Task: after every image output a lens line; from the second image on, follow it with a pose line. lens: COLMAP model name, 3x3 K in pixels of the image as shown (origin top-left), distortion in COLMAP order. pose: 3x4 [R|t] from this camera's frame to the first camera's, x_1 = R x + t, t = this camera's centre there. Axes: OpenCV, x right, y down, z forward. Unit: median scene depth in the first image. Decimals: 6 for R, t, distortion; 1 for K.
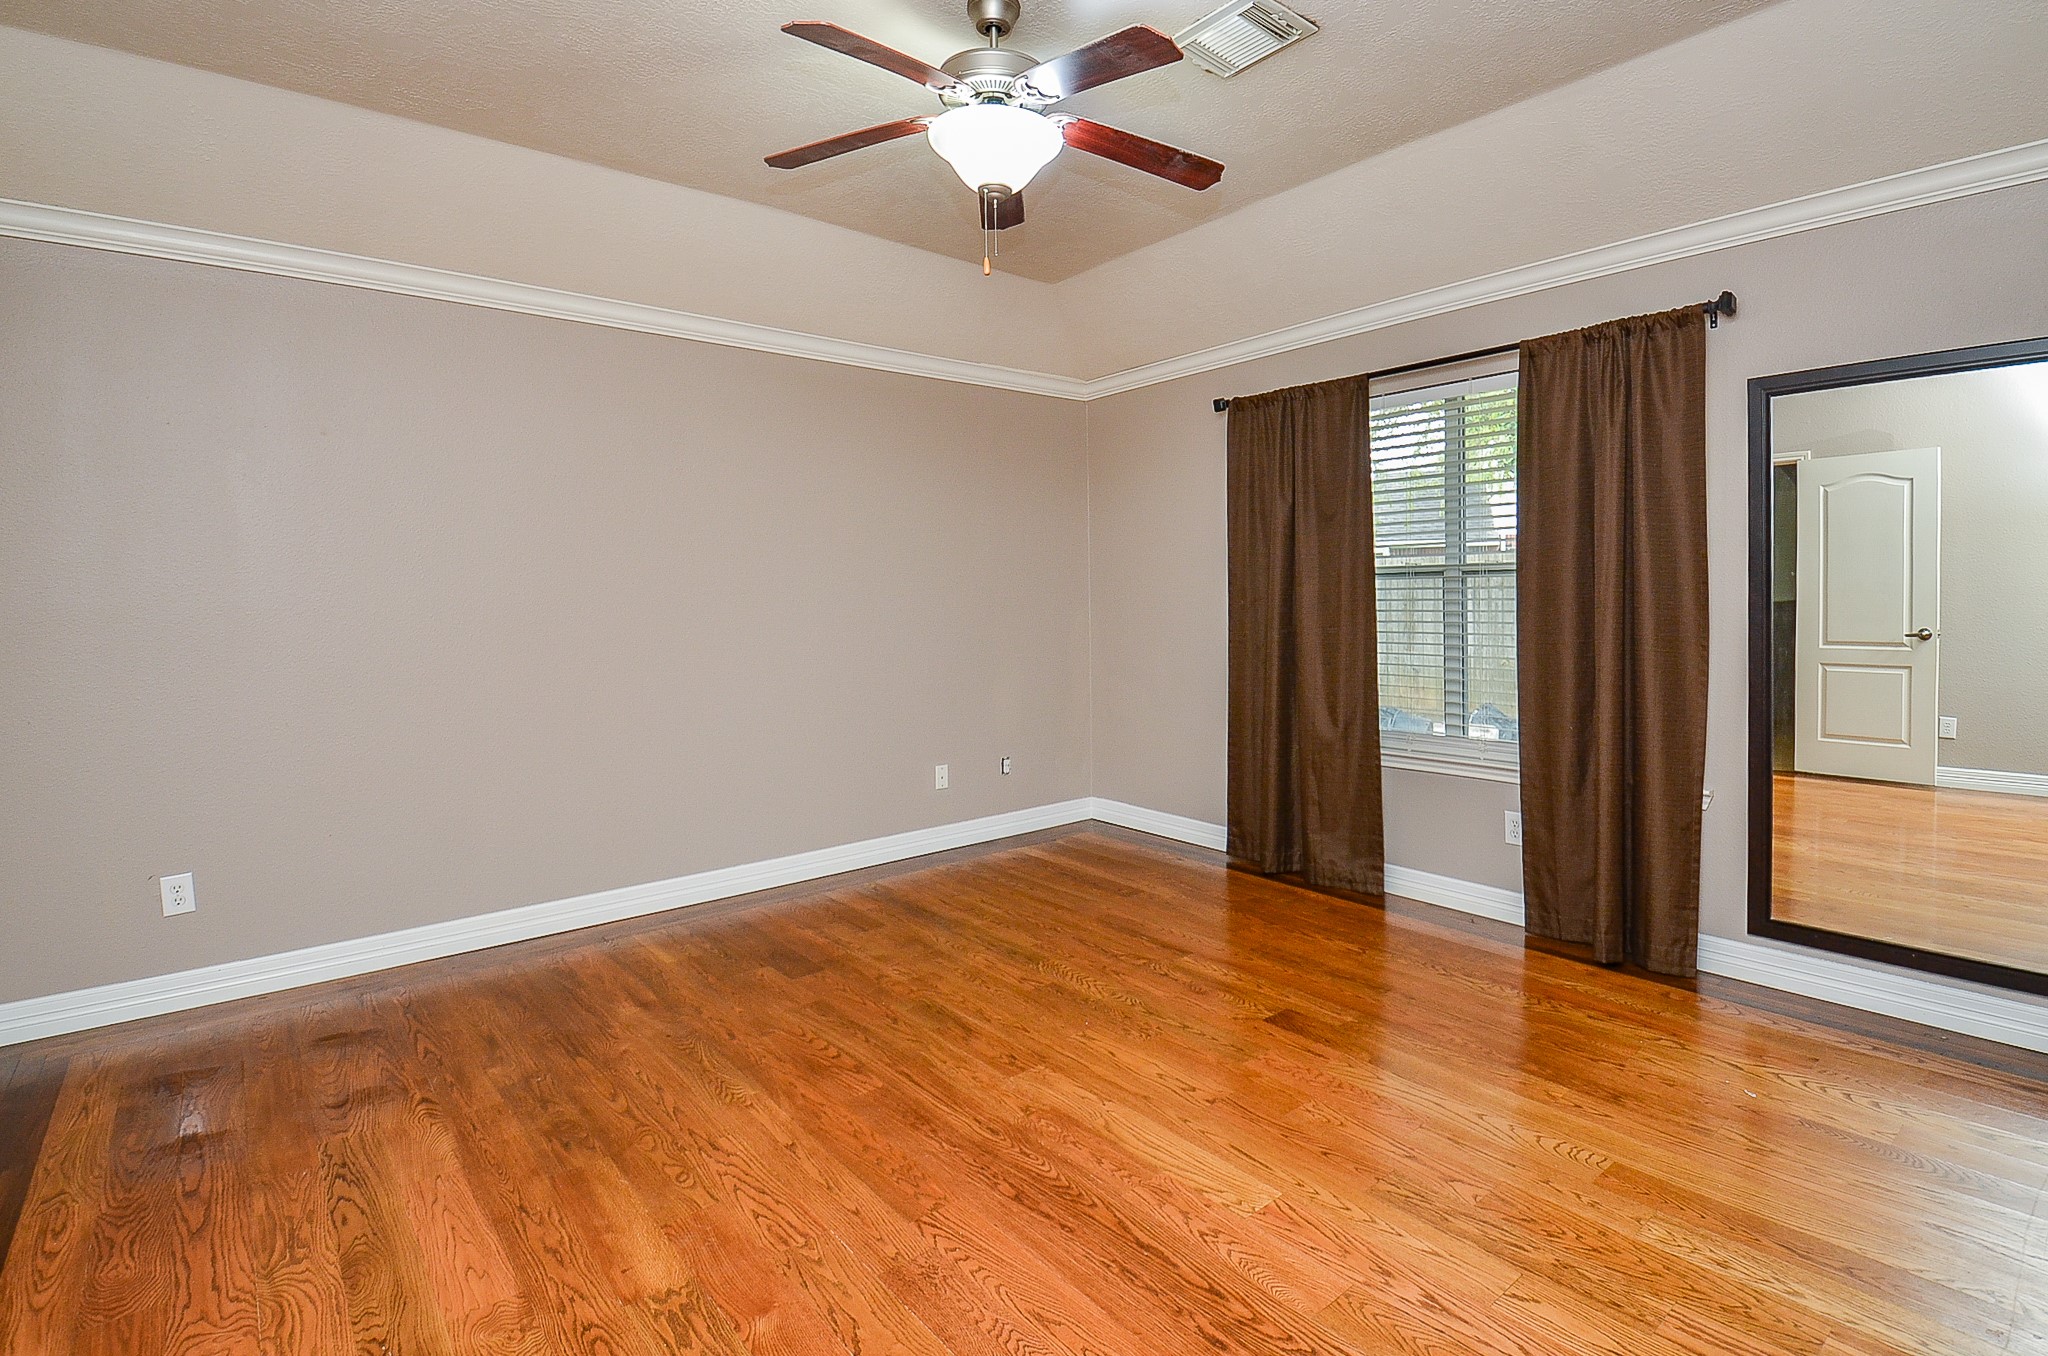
lens RADIAL K [[1000.5, 0, 1085.7], [0, 1000.5, 592.3], [0, 0, 1]] dist [0.011788, -0.013162]
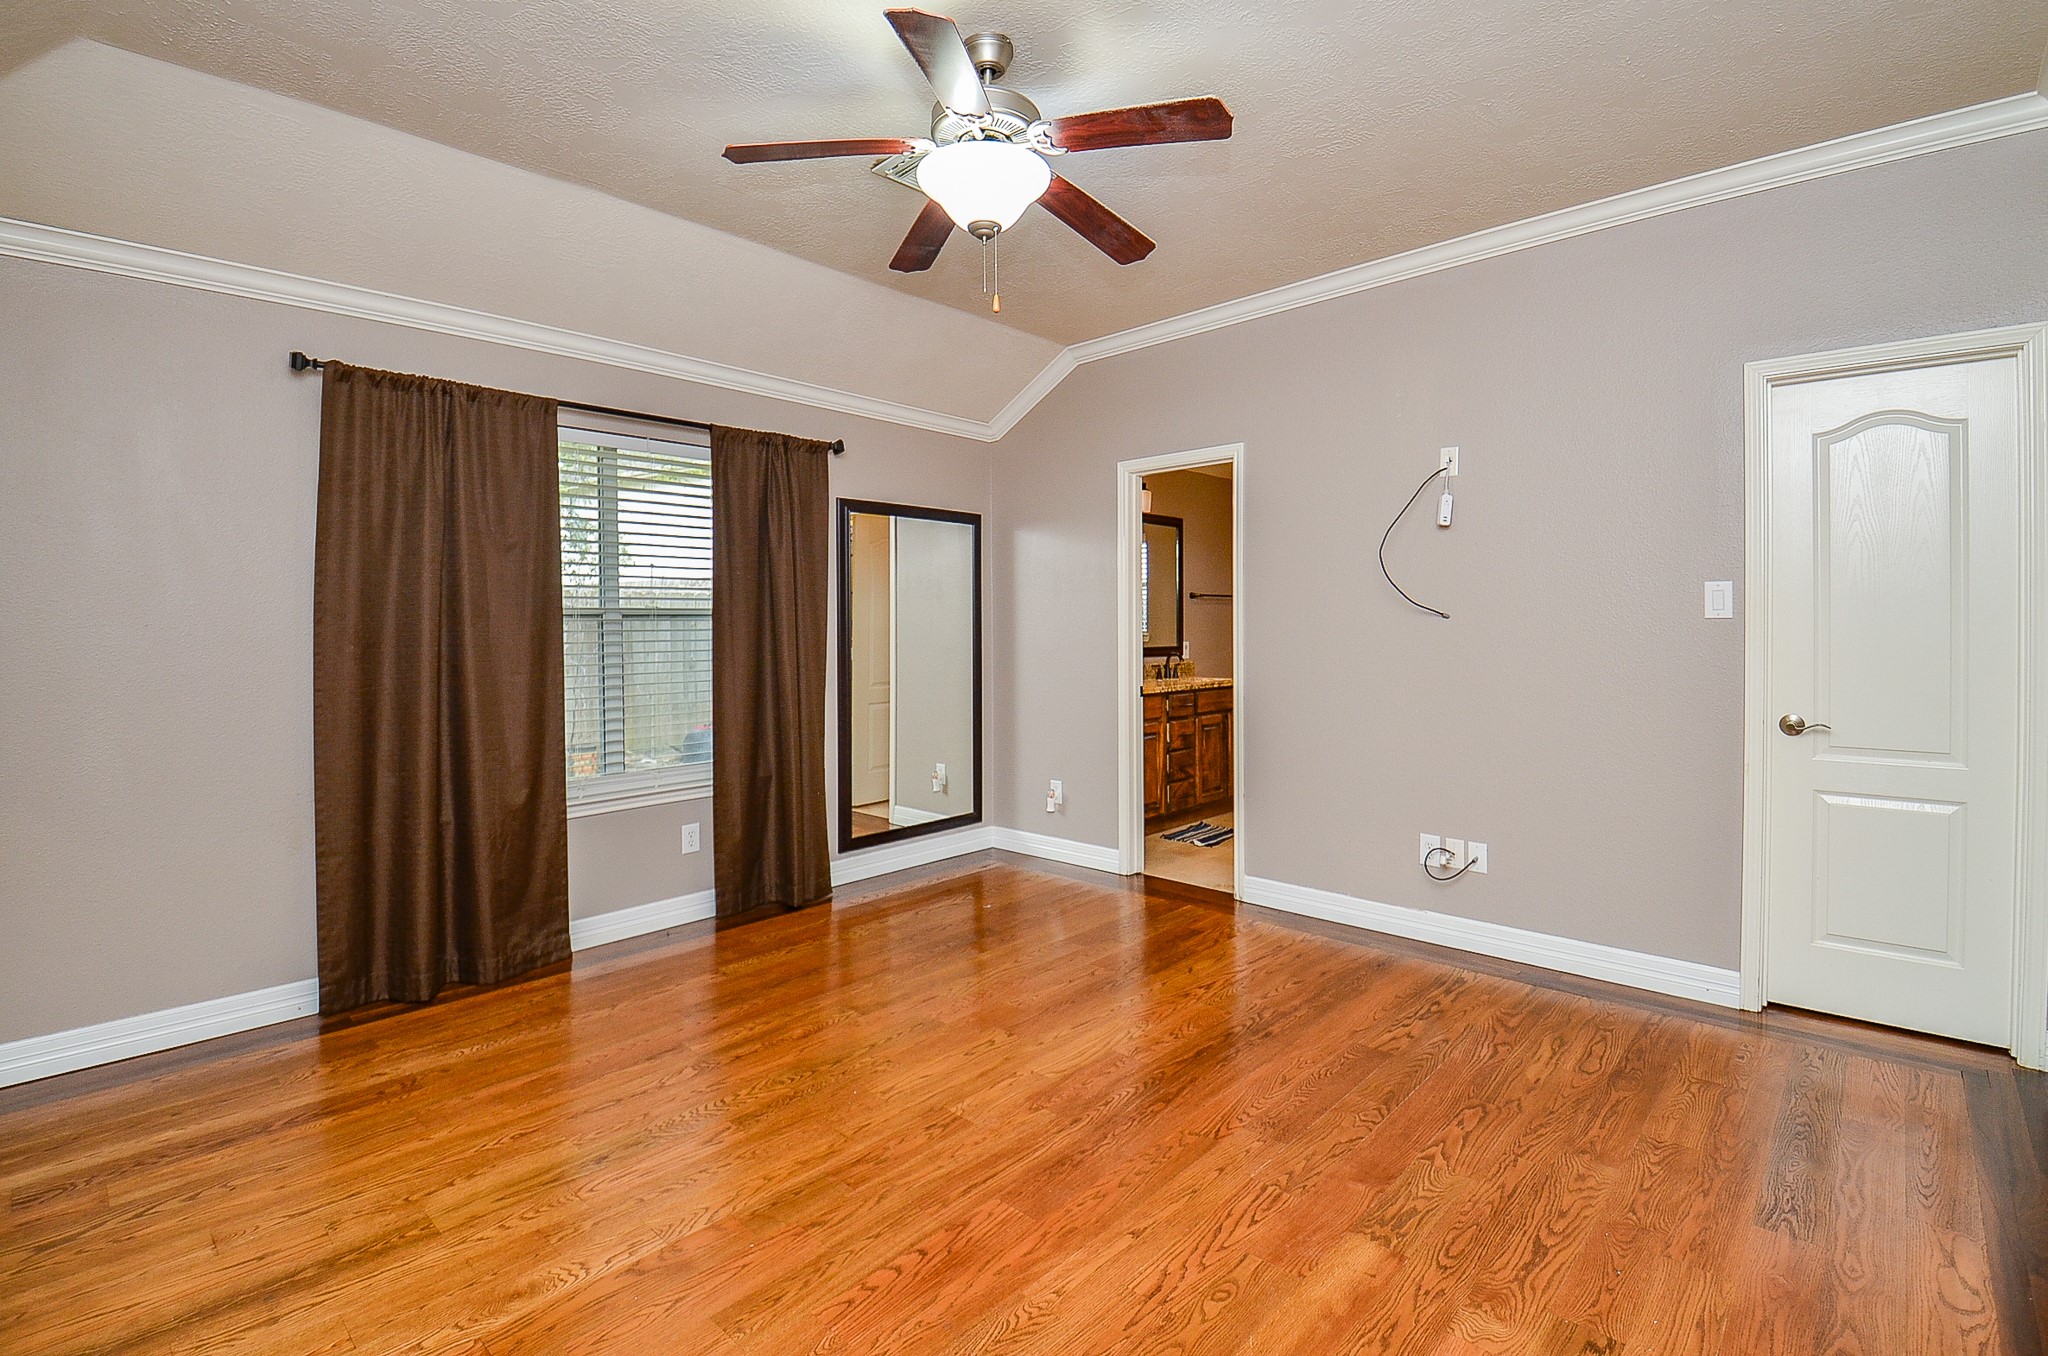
lens RADIAL K [[935.8, 0, 1034.4], [0, 935.8, 628.0], [0, 0, 1]] dist [0.020654, -0.021973]
pose [[-0.105490, 0.009314, 0.994377, -0.930831], [0.009219, 0.999922, -0.008388, 0.007040], [-0.994378, 0.008282, -0.105568, 0.962898]]
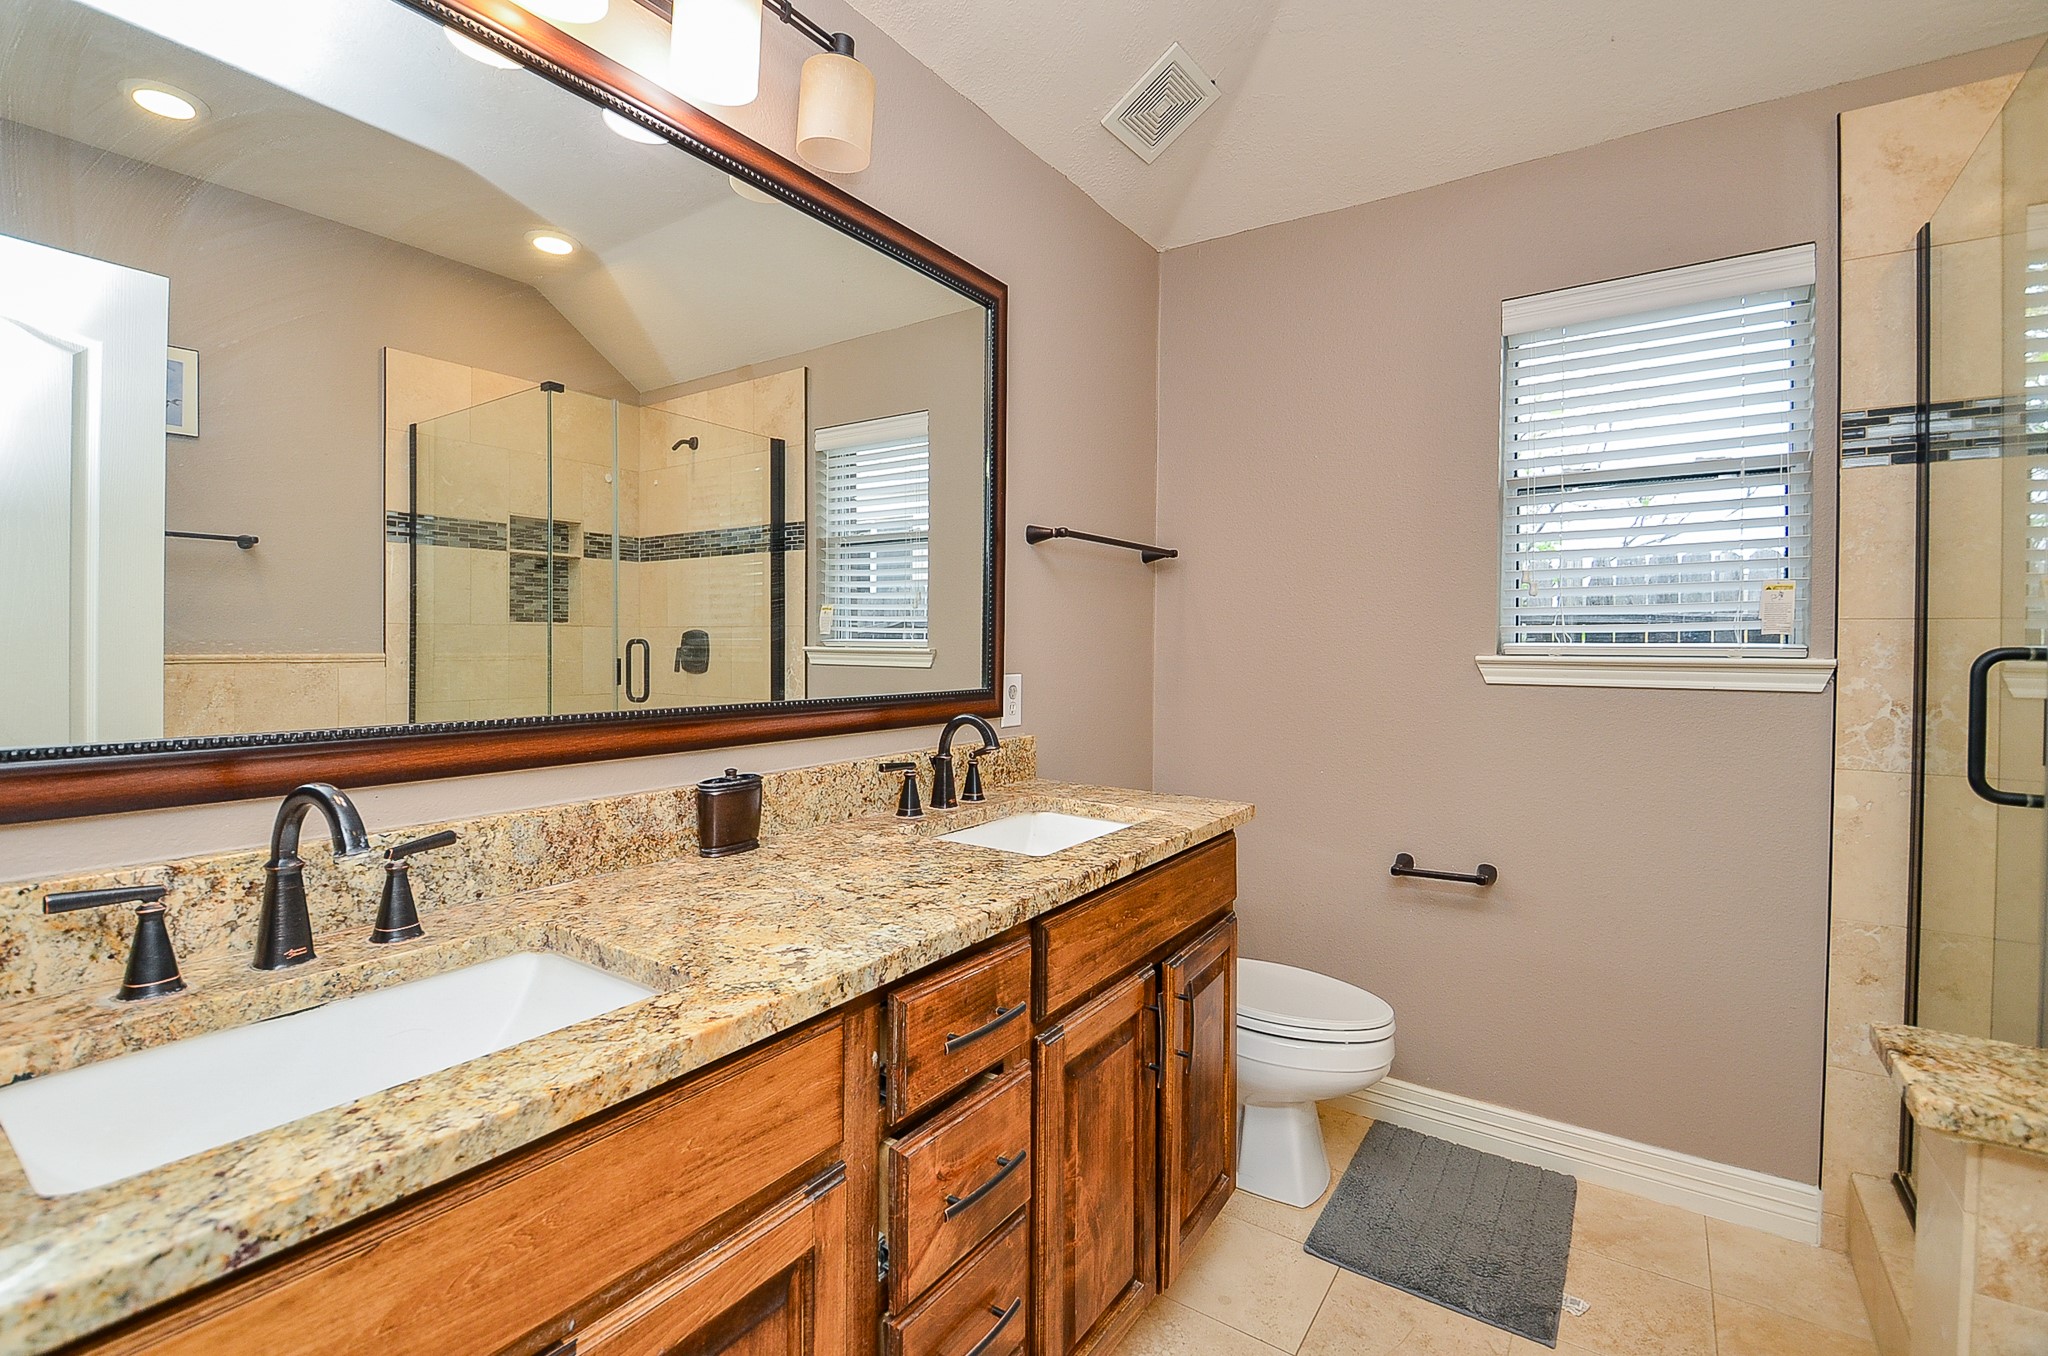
lens RADIAL K [[906.0, 0, 1012.3], [0, 906.0, 647.3], [0, 0, 1]] dist [0.008751, -0.019136]
pose [[-0.245805, -0.008069, 0.969286, 0.725552], [-0.006112, 0.999958, 0.006774, -0.000594], [-0.969300, -0.004259, -0.245844, 0.497340]]
